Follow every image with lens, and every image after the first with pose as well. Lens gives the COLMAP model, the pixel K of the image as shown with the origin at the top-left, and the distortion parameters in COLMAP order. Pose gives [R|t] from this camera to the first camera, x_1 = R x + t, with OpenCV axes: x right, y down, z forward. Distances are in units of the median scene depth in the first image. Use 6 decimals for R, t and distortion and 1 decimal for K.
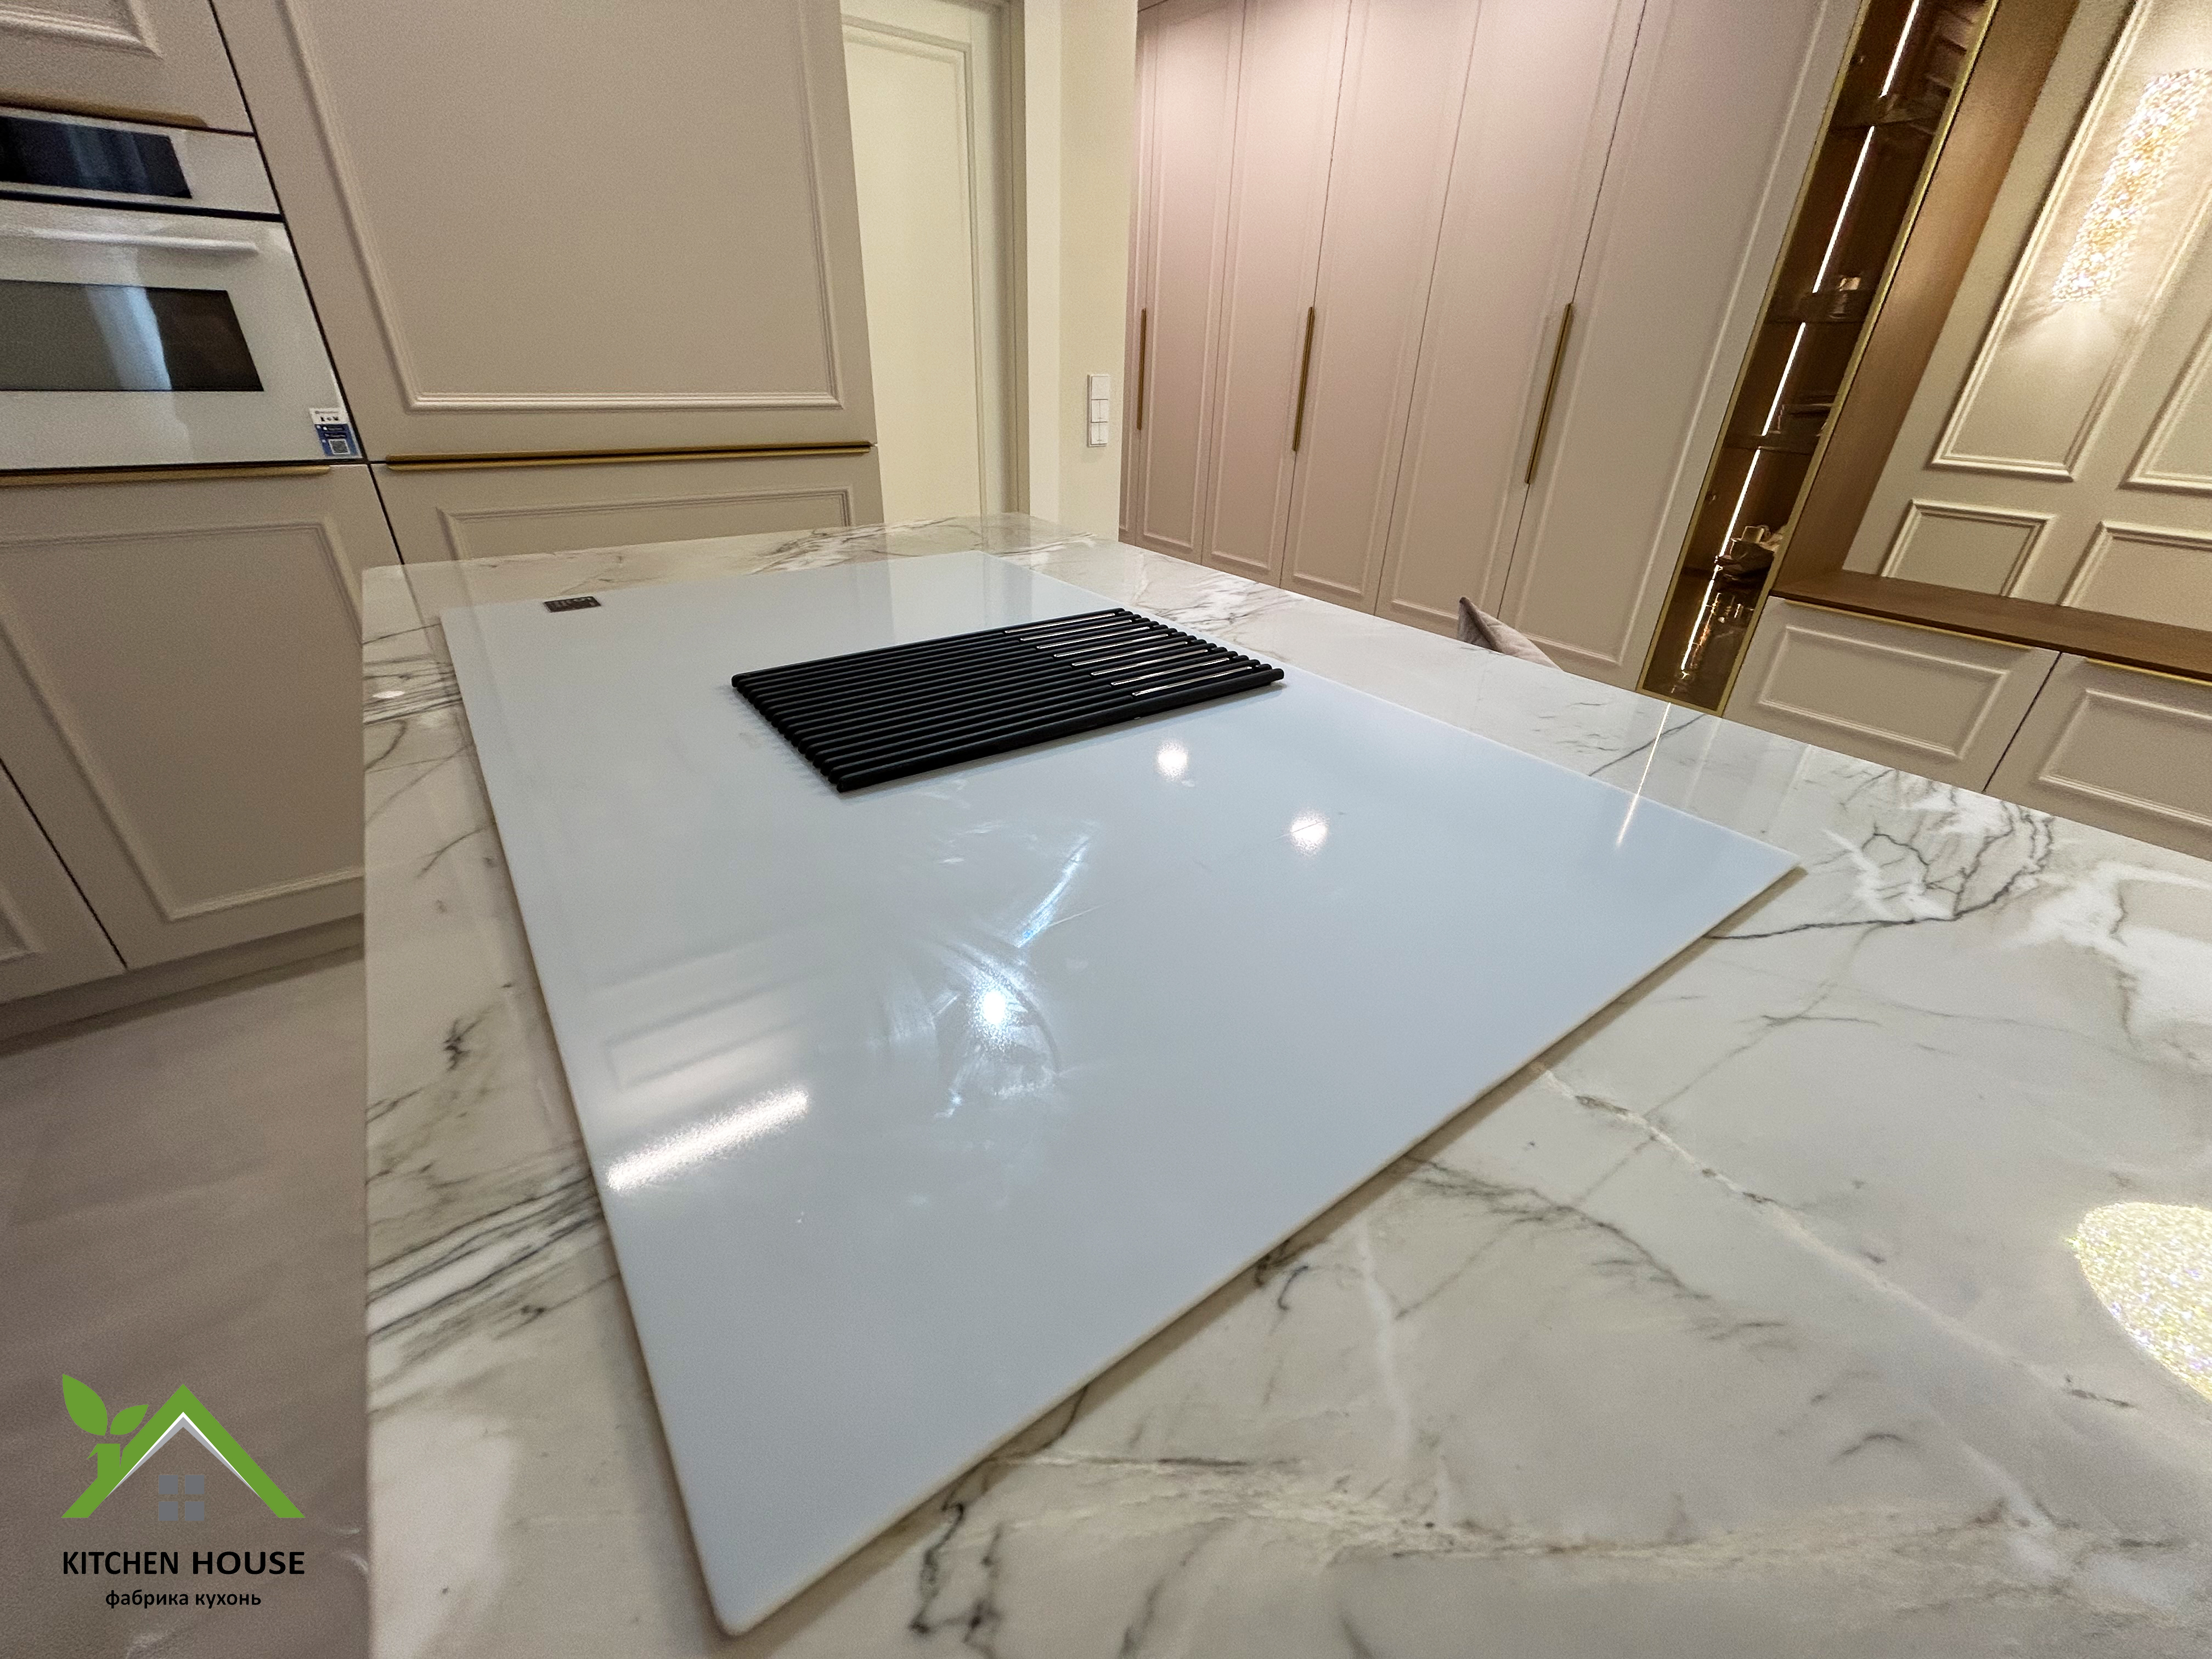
lens RADIAL K [[888.5, 0, 1105.5], [0, 888.5, 824.9], [0, 0, 1]] dist [0.000937, 0.000057]
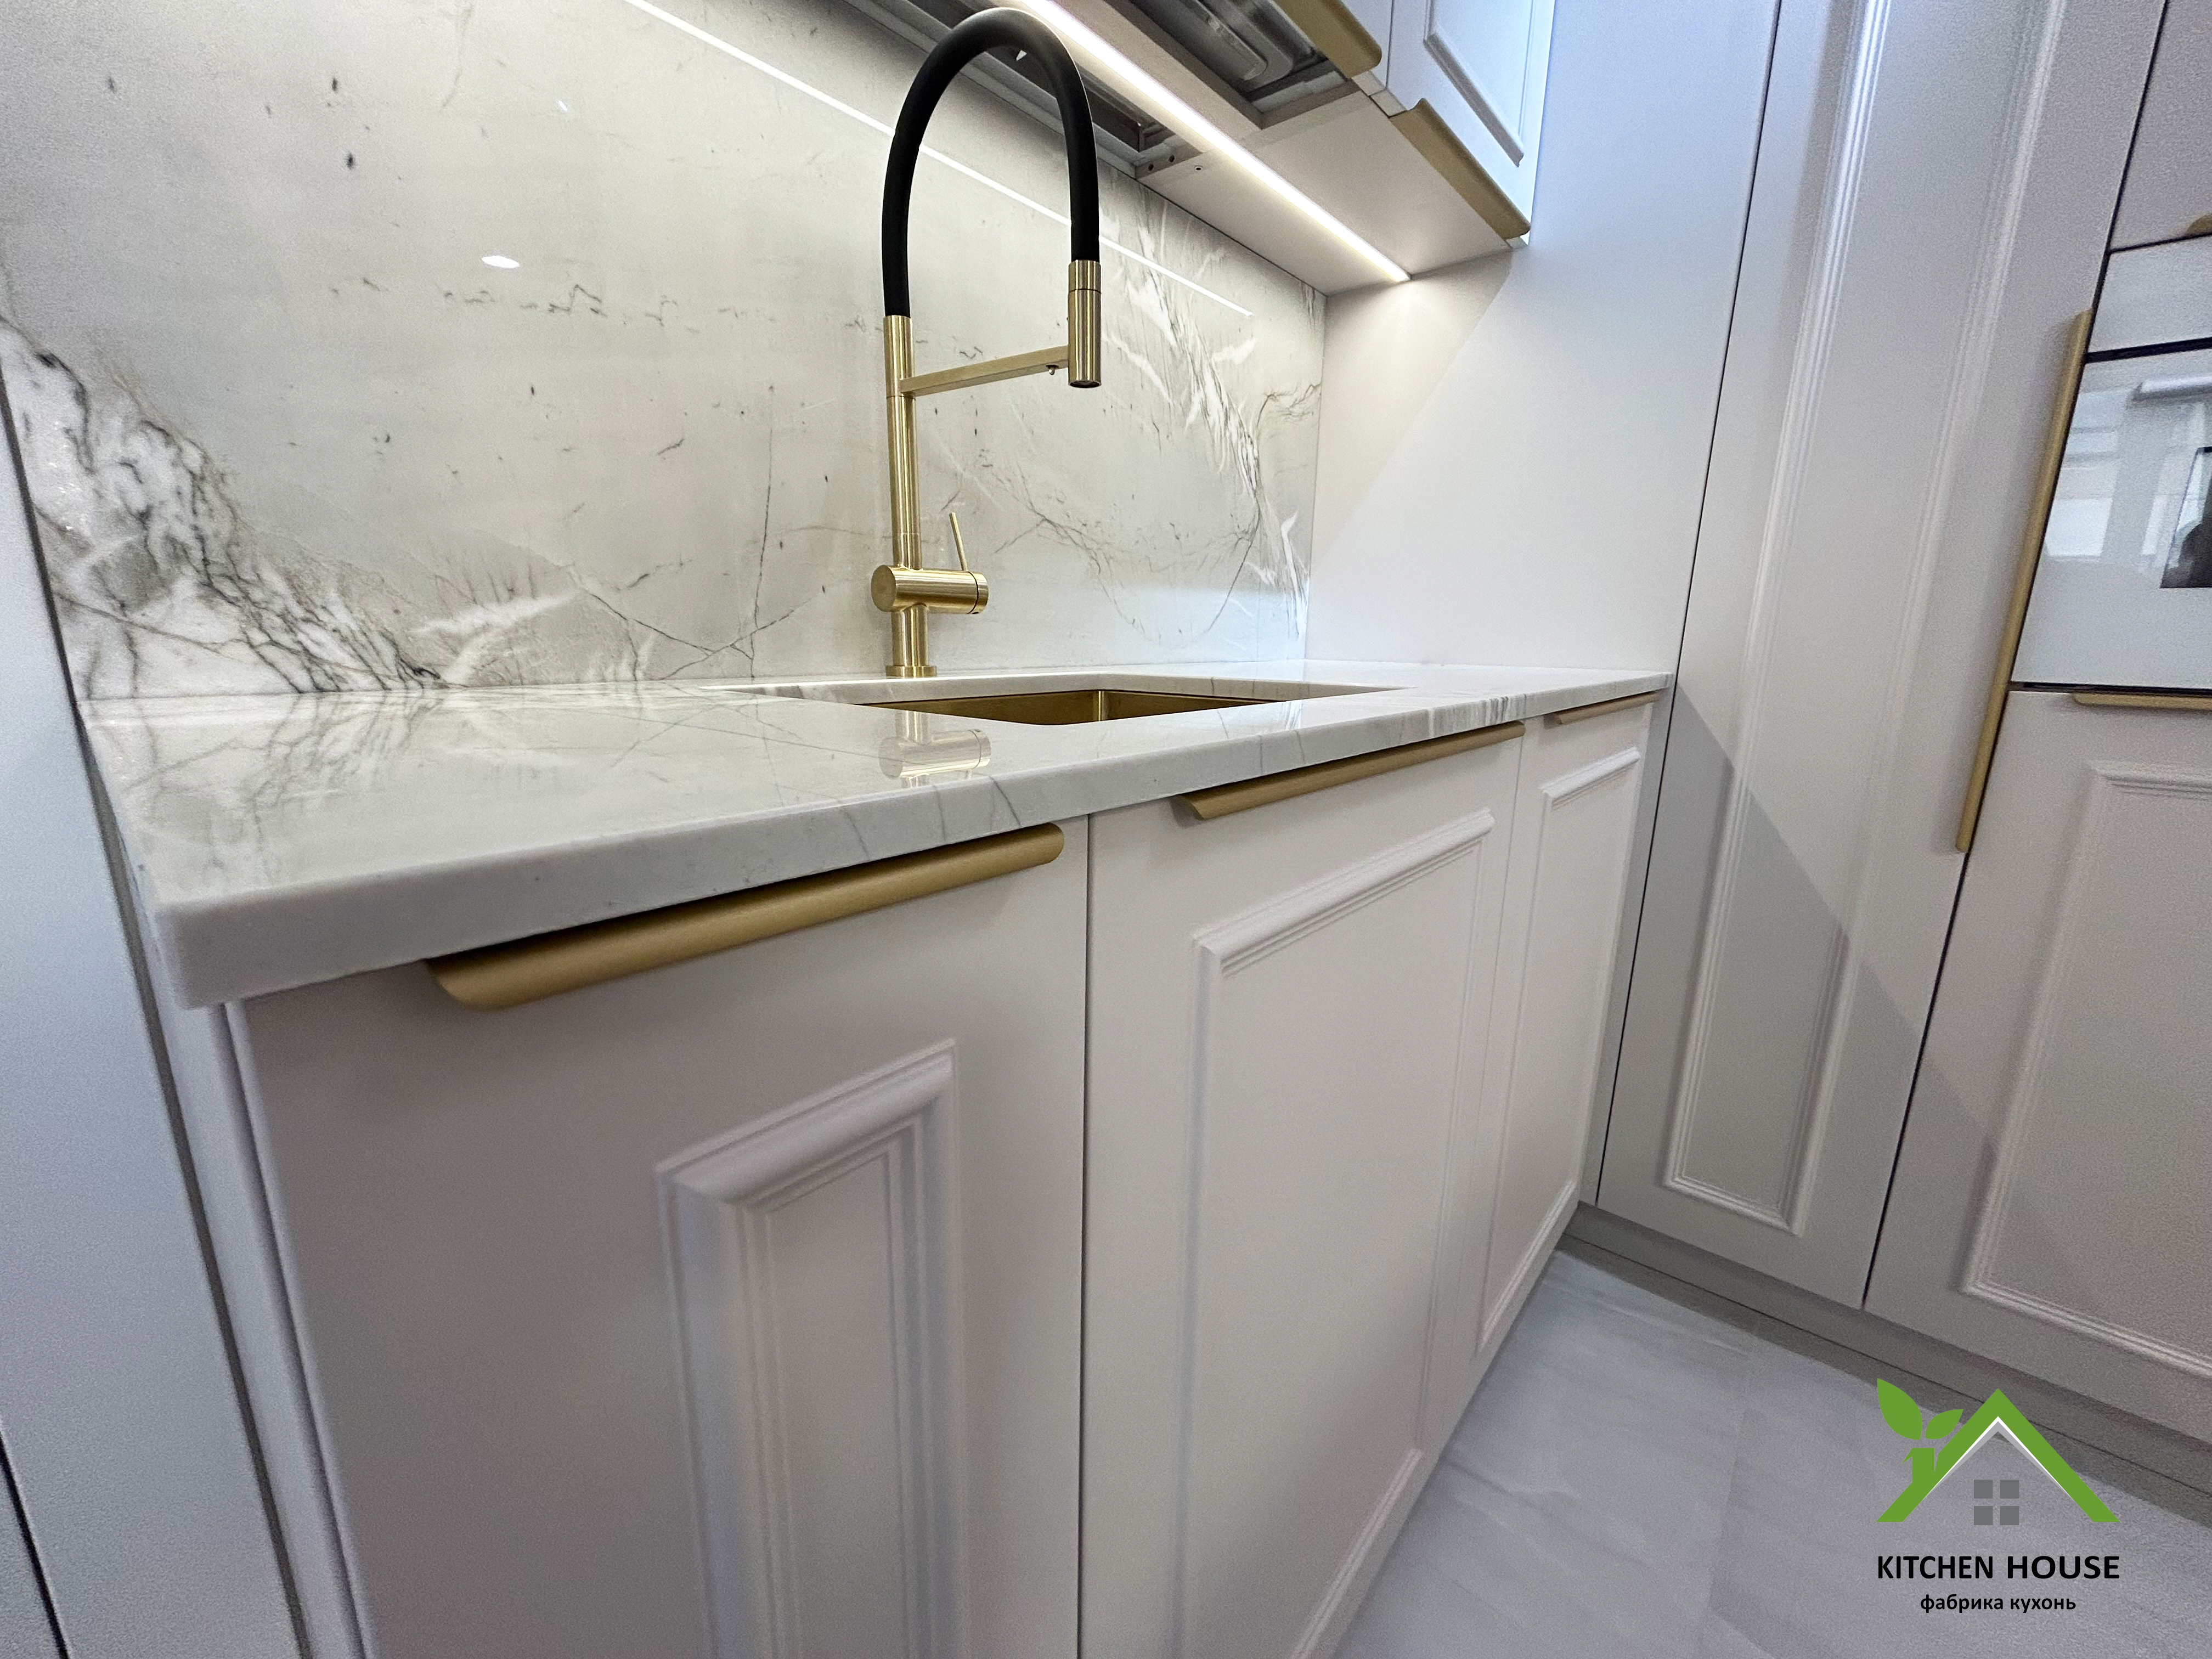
lens RADIAL K [[887.2, 0, 1106.4], [0, 887.2, 827.0], [0, 0, 1]] dist [0.001843, -0.000405]
pose [[0.226219, 0.186227, -0.956109, -0.637215], [-0.469590, 0.880812, 0.060454, 0.062478], [0.853411, 0.435303, 0.286707, 0.069367]]
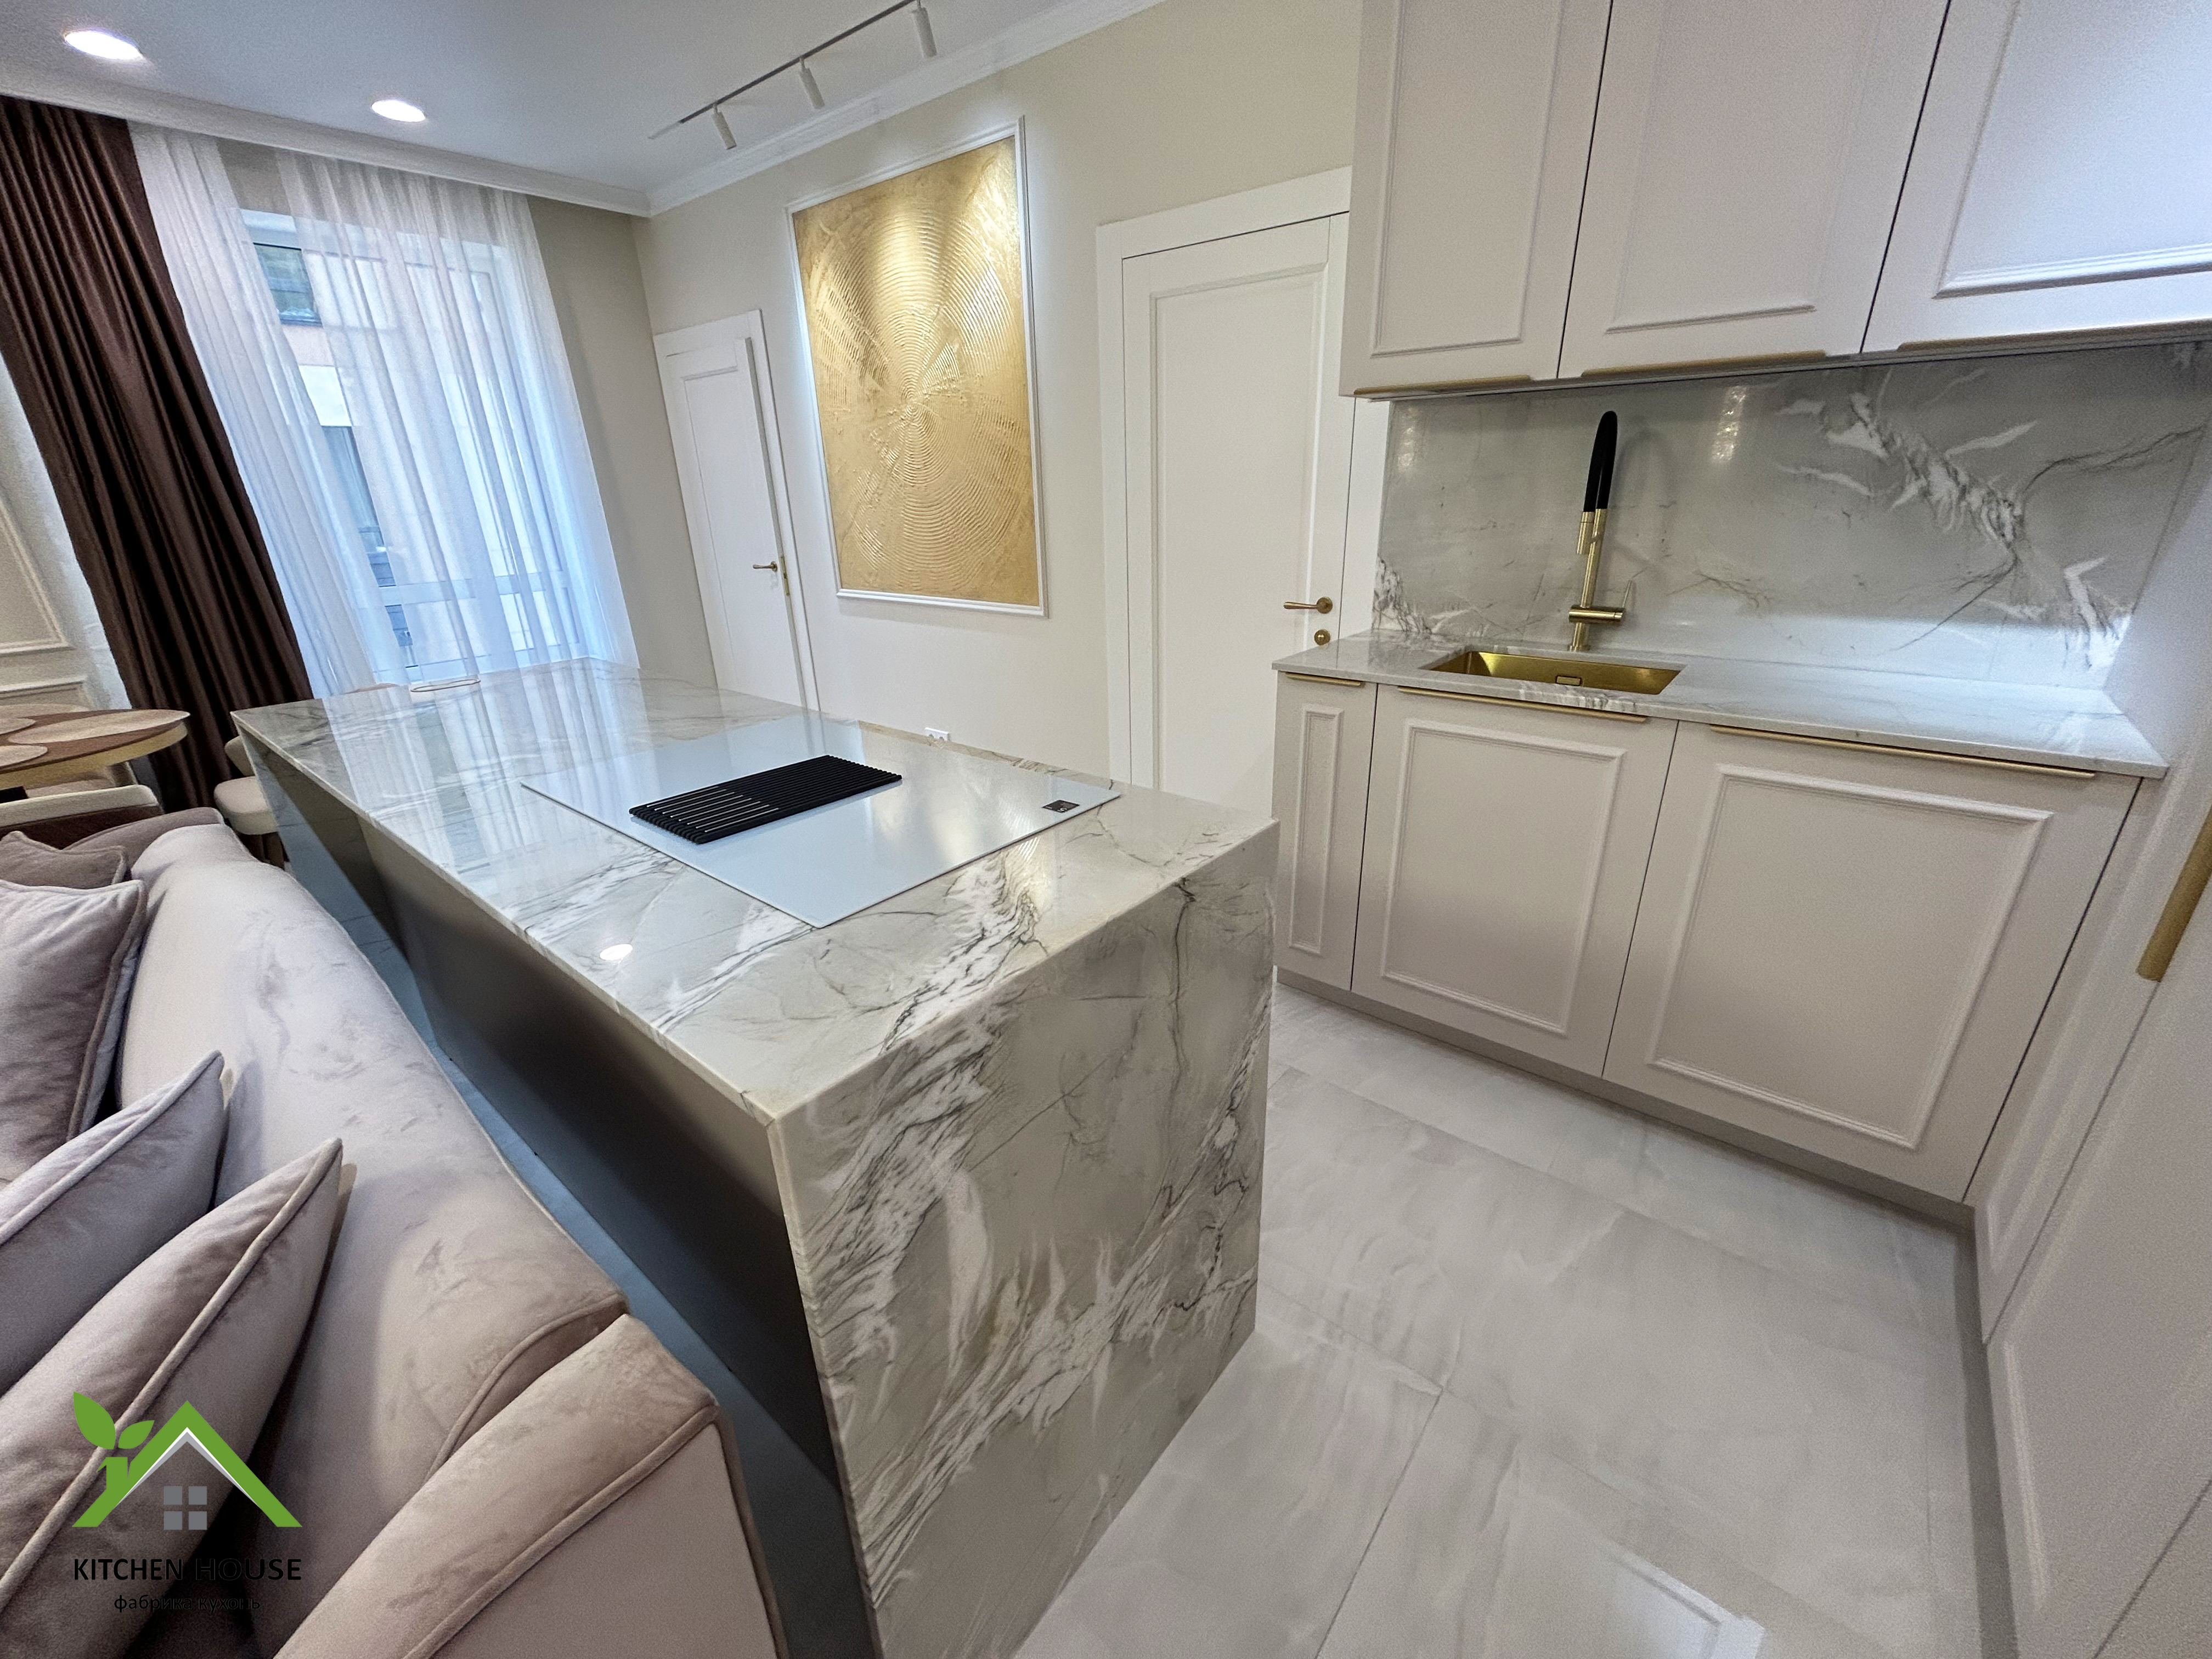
lens RADIAL K [[888.5, 0, 1105.5], [0, 888.5, 824.9], [0, 0, 1]] dist [0.000937, 0.000057]
pose [[-0.967910, 0.087453, -0.235589, -0.145376], [-0.122435, 0.654584, 0.746009, -0.721180], [0.219454, 0.750914, -0.622871, 1.023869]]
